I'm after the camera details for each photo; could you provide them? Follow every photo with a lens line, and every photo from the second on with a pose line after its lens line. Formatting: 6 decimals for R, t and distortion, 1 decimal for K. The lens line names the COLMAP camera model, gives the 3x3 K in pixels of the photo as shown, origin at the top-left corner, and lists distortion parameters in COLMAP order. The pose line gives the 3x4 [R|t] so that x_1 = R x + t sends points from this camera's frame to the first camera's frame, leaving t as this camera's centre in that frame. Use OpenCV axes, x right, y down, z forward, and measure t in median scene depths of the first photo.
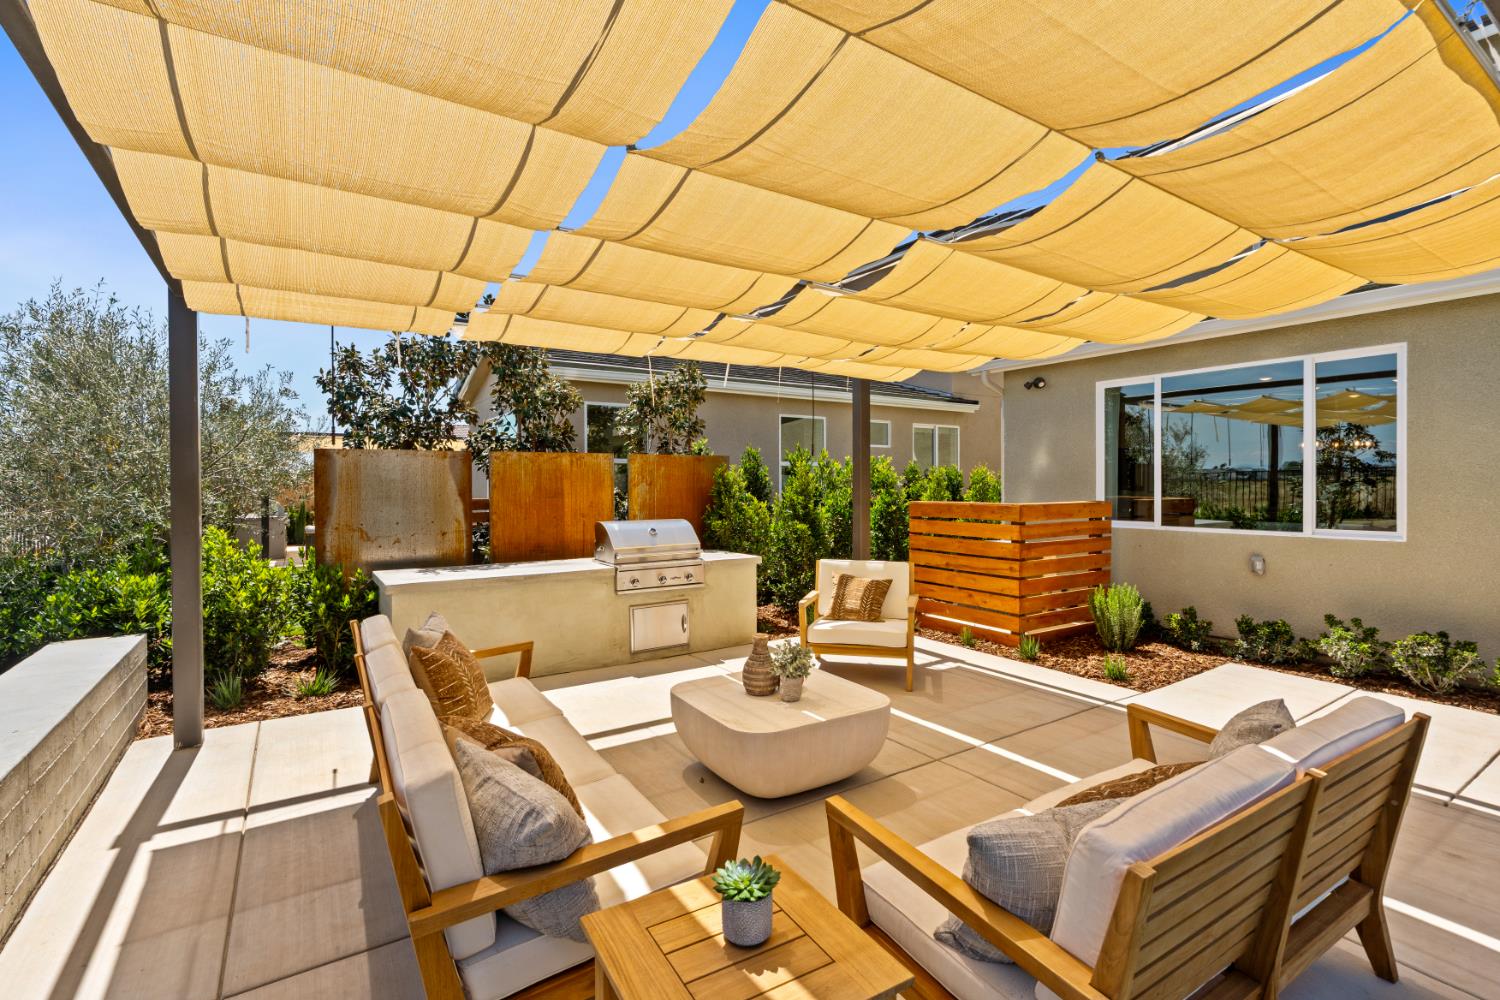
lens RADIAL K [[688.4, 0, 749.2], [0, 688.4, 489.5], [0, 0, 1]] dist [-0.004045, 0.000199]
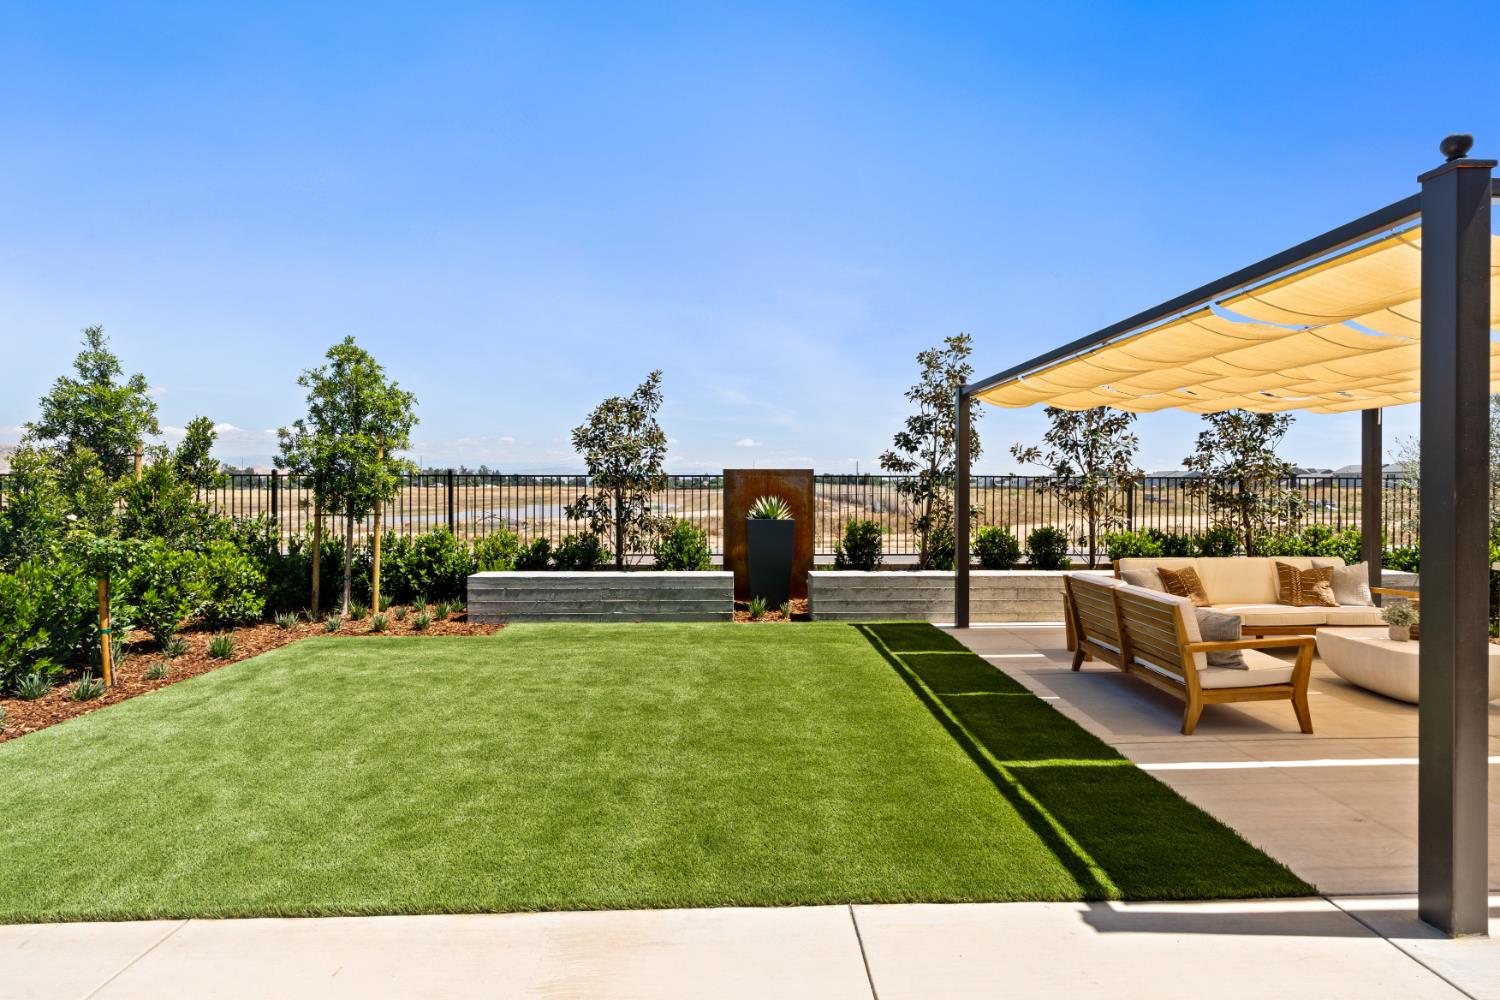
lens RADIAL K [[677.5, 0, 752.3], [0, 677.5, 487.3], [0, 0, 1]] dist [-0.002791, 0.000456]
pose [[-0.526025, 0.003958, -0.850460, 1.175493], [-0.008079, 0.999921, 0.009651, -0.016358], [0.850431, 0.011947, -0.525951, 0.330698]]
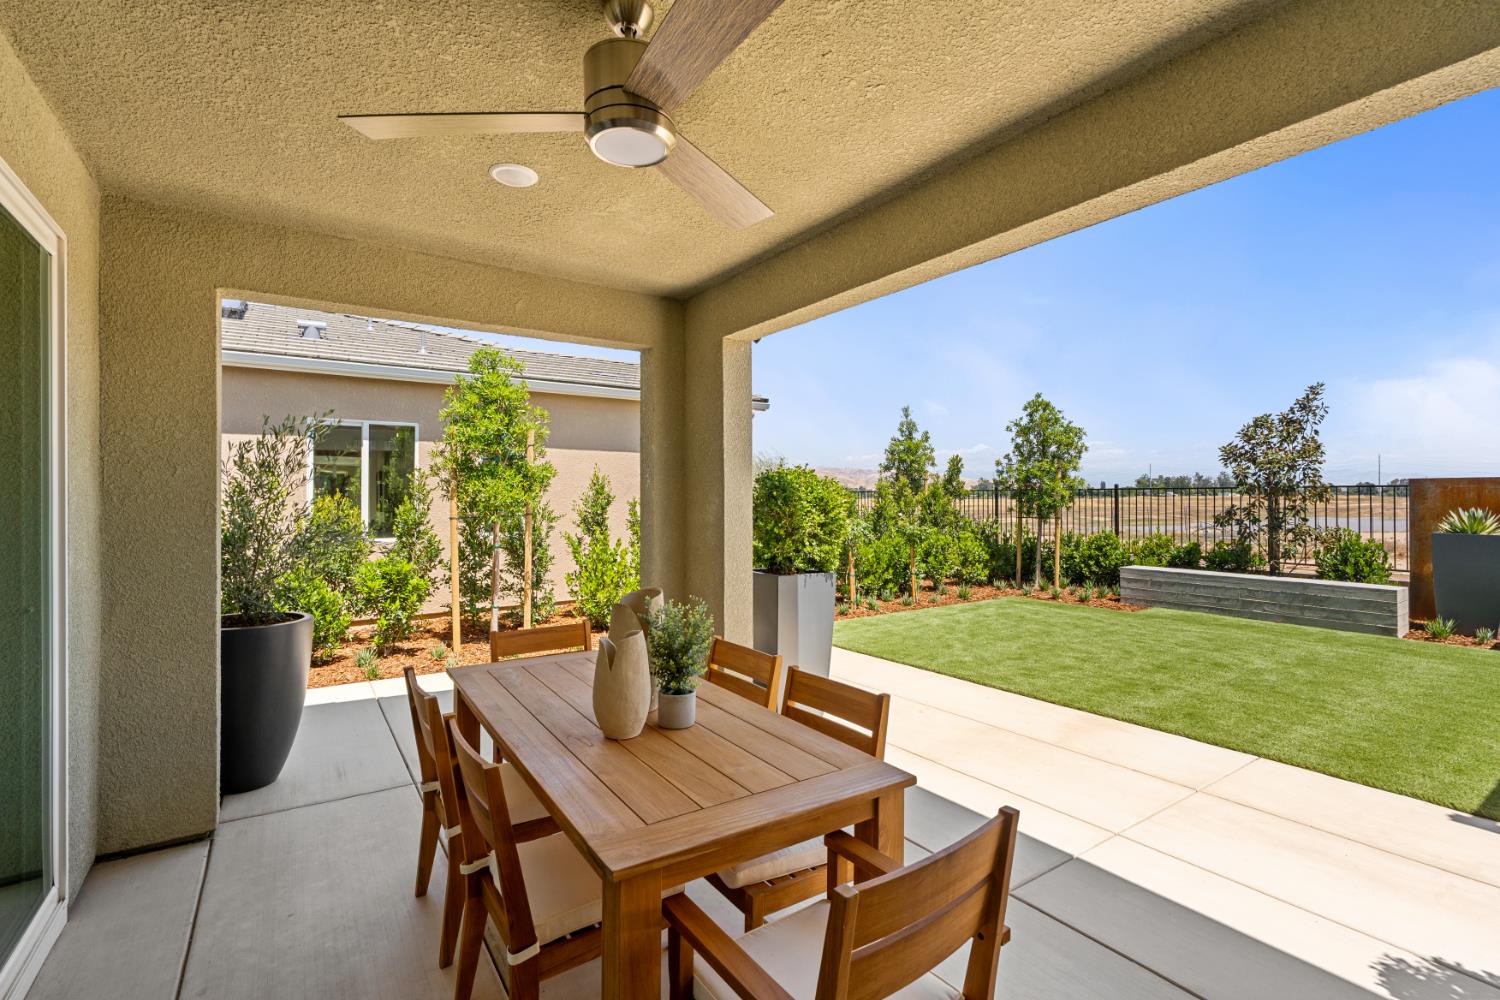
lens RADIAL K [[671.3, 0, 750.8], [0, 671.3, 494.4], [0, 0, 1]] dist [-0.002510, 0.000808]
pose [[-0.999688, 0.007138, -0.023953, 1.318780], [0.006960, 0.999948, 0.007494, -0.028519], [0.024005, 0.007325, -0.999685, 0.832408]]
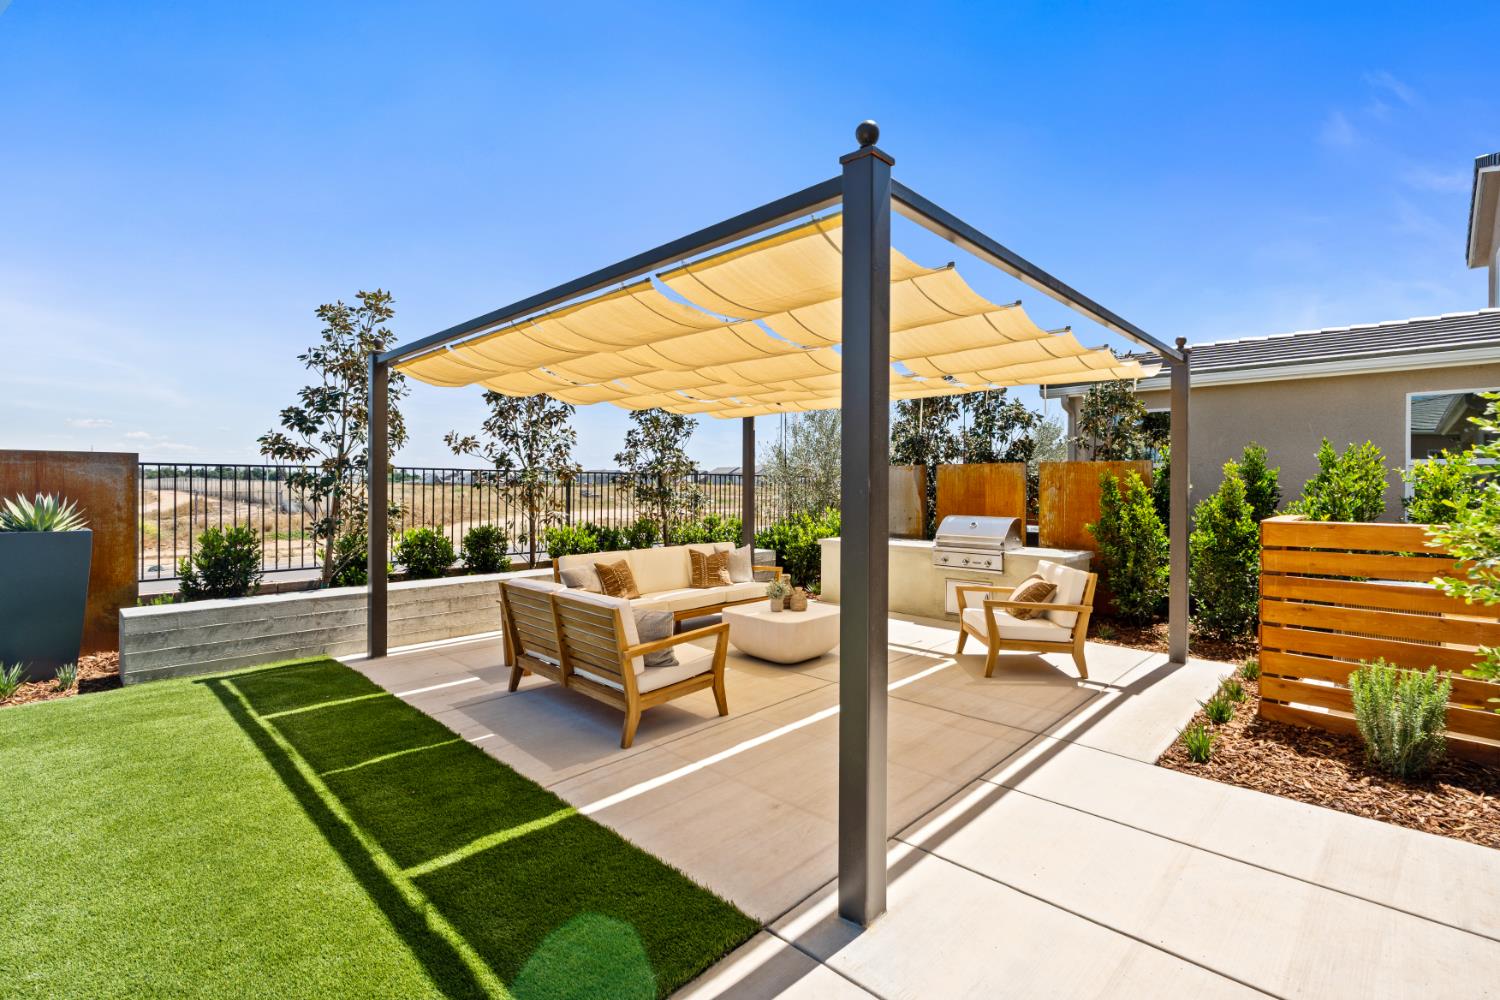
lens RADIAL K [[677.5, 0, 752.3], [0, 677.5, 487.3], [0, 0, 1]] dist [-0.002791, 0.000456]
pose [[0.219740, 0.008662, -0.975520, 0.994219], [-0.014101, 0.999884, 0.005702, -0.010662], [0.975456, 0.012503, 0.219837, 0.320000]]
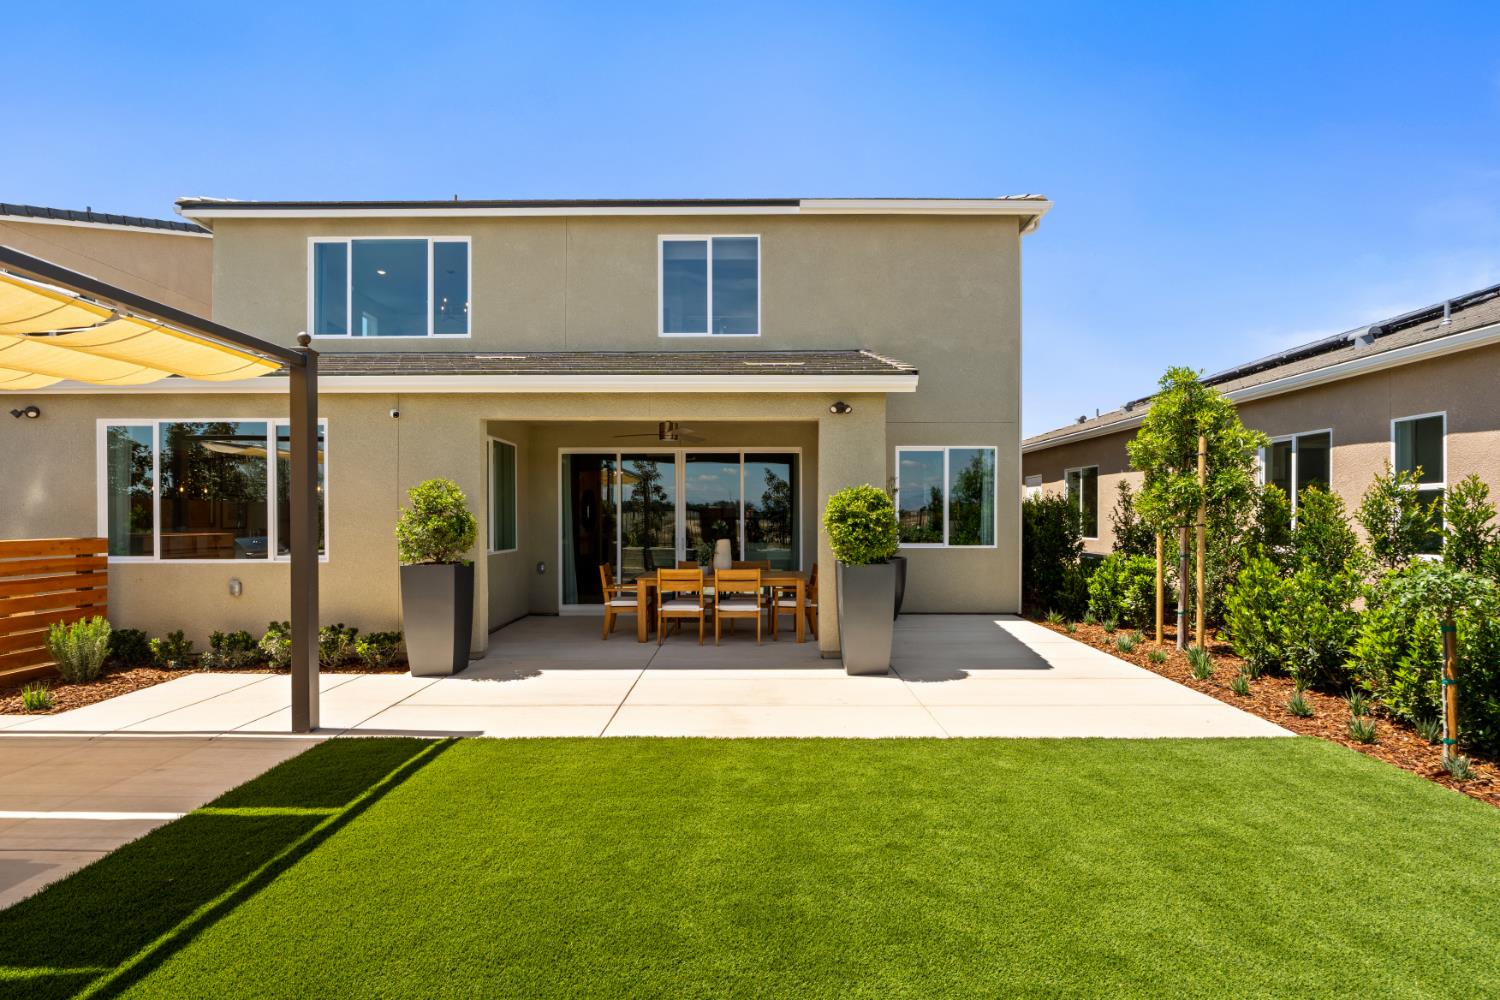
lens RADIAL K [[696.2, 0, 750.9], [0, 696.2, 521.0], [0, 0, 1]] dist [-0.001873, 0.000162]
pose [[0.550551, -0.001746, 0.834800, 0.219889], [0.008299, 0.999960, -0.003381, 0.004397], [-0.834760, 0.008789, 0.550543, -0.420022]]
